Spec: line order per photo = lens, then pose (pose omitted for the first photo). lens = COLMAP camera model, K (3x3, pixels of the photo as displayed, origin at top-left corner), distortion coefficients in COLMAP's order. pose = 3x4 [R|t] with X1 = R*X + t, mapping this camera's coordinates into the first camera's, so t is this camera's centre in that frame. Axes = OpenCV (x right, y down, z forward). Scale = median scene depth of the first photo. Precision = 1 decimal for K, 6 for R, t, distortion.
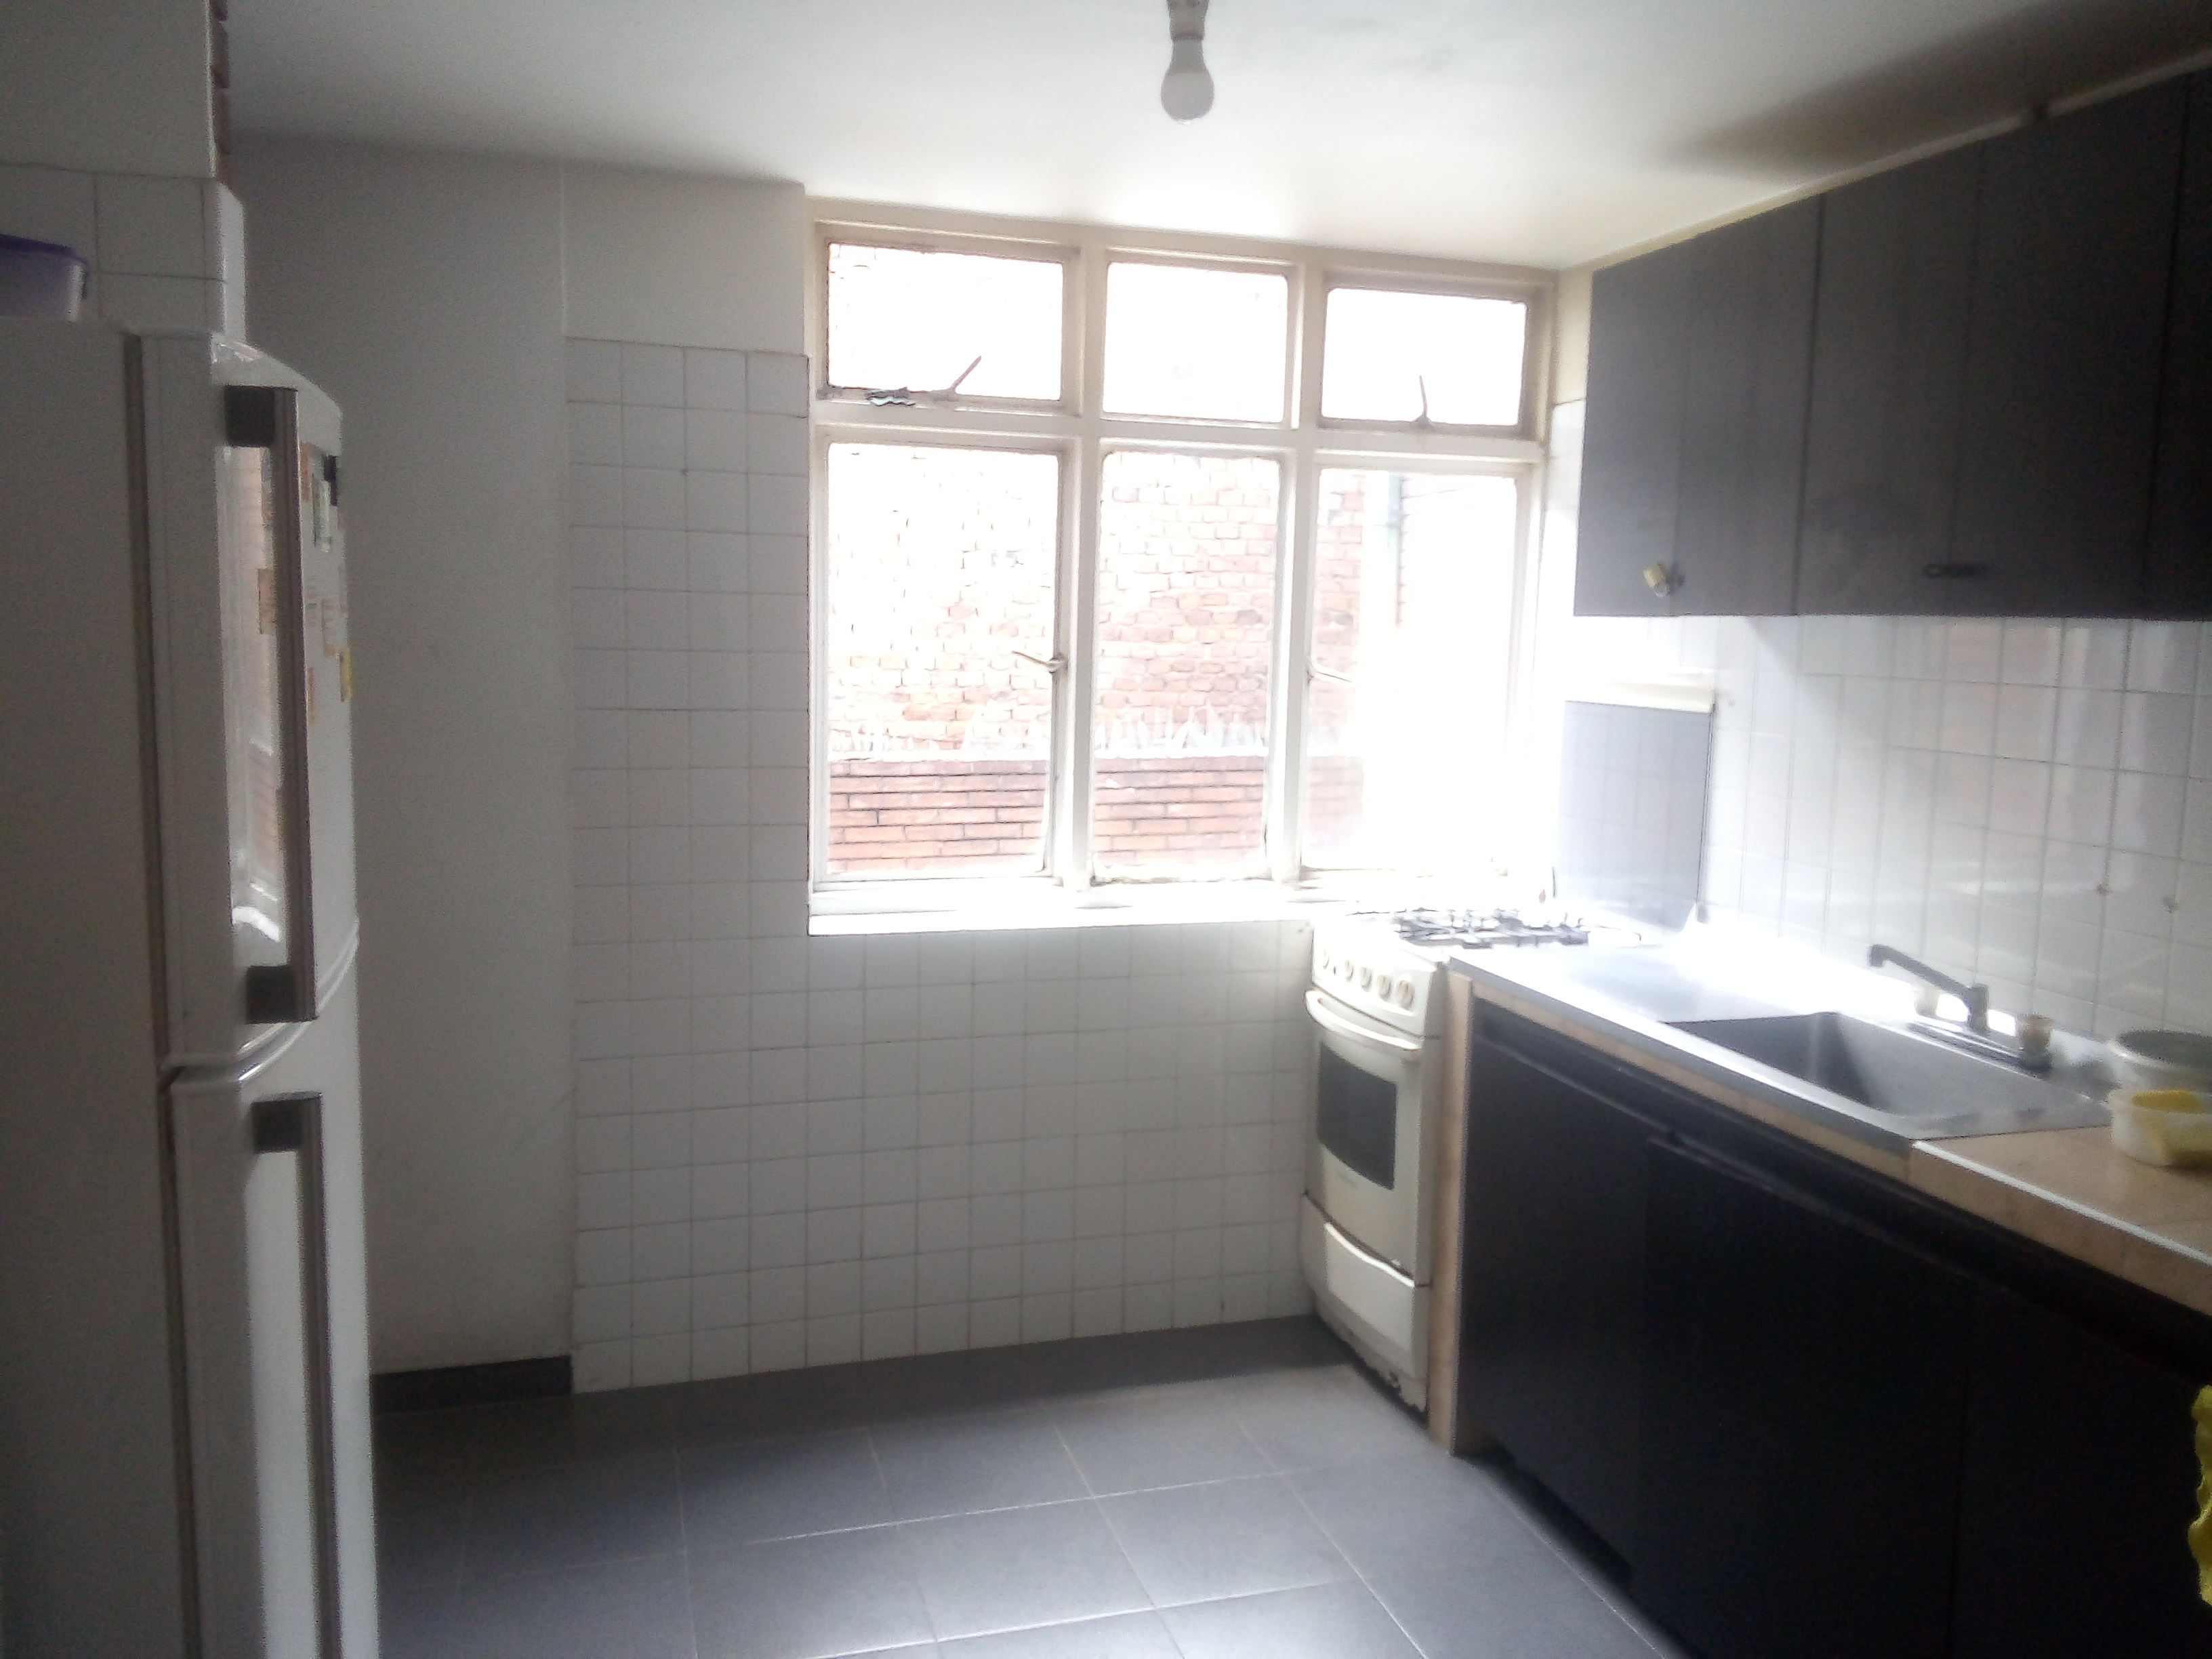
lens RADIAL K [[1724.3, 0, 1096.0], [0, 1724.3, 820.4], [0, 0, 1]] dist [0.161359, -0.281212]
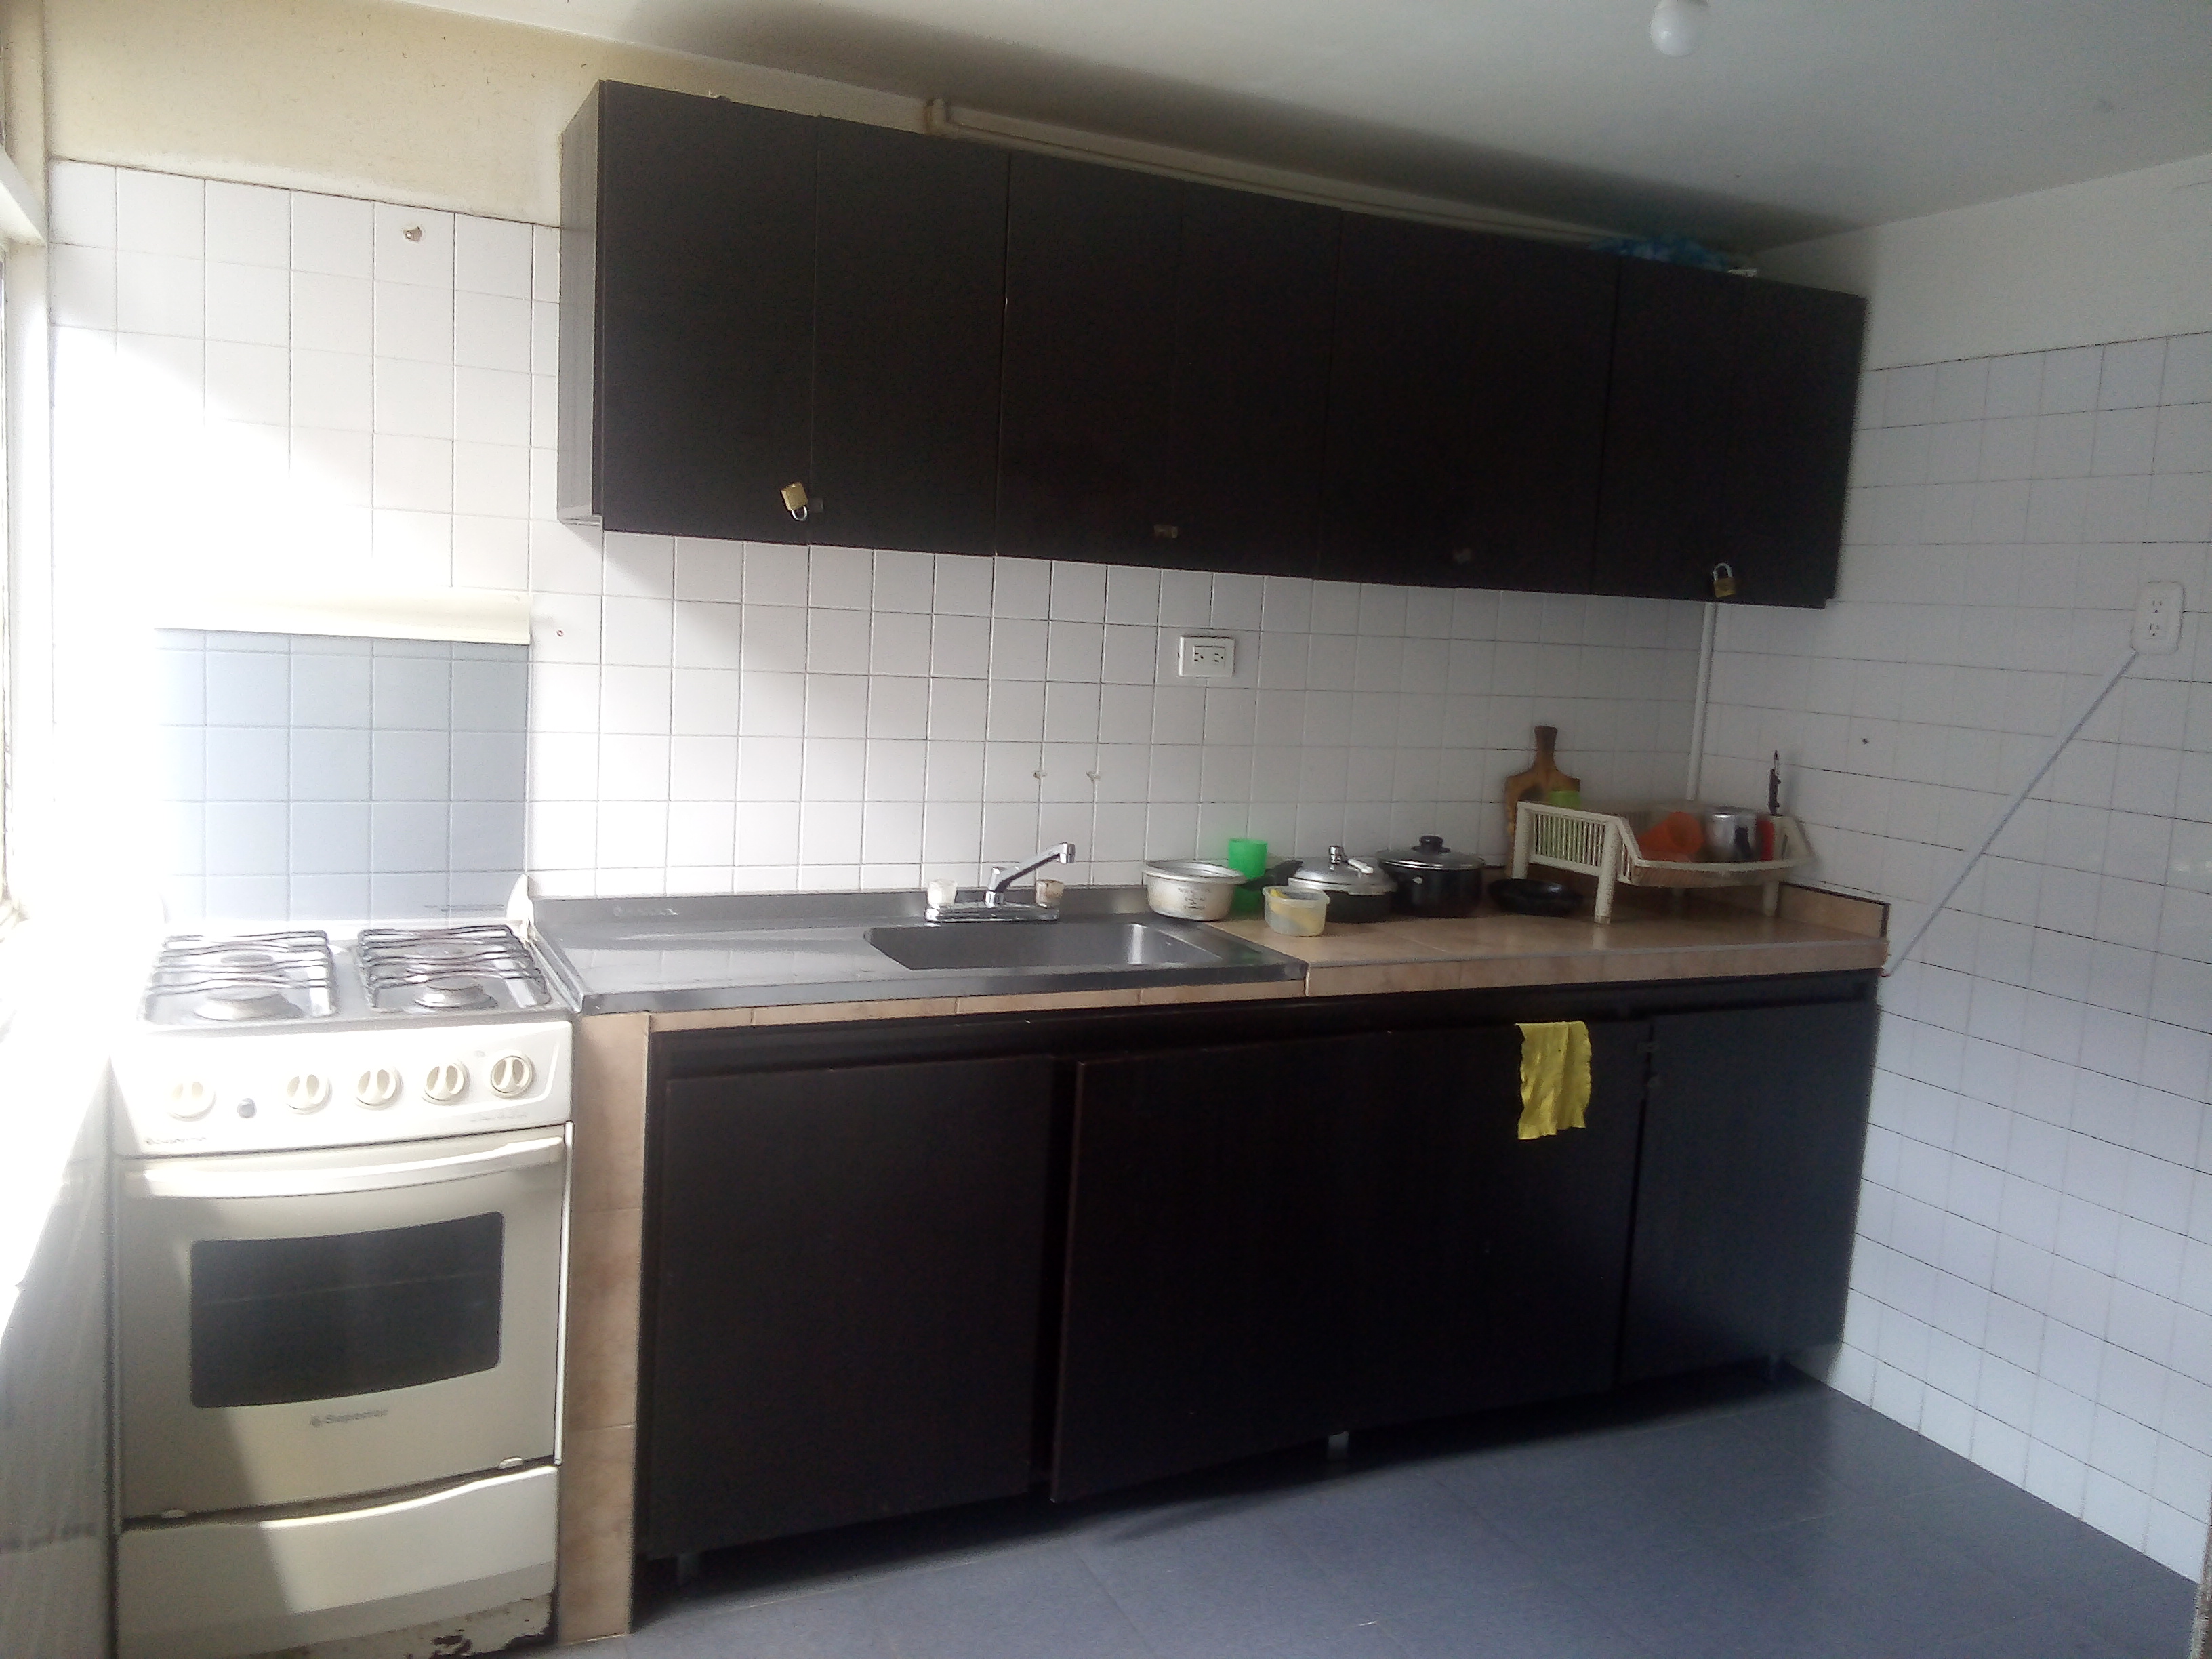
lens RADIAL K [[1724.3, 0, 1096.0], [0, 1724.3, 820.4], [0, 0, 1]] dist [0.161359, -0.281212]
pose [[-0.159789, -0.152005, 0.975378, -0.519306], [0.053479, 0.985289, 0.162310, -0.100145], [-0.985701, 0.078098, -0.149310, 0.872696]]
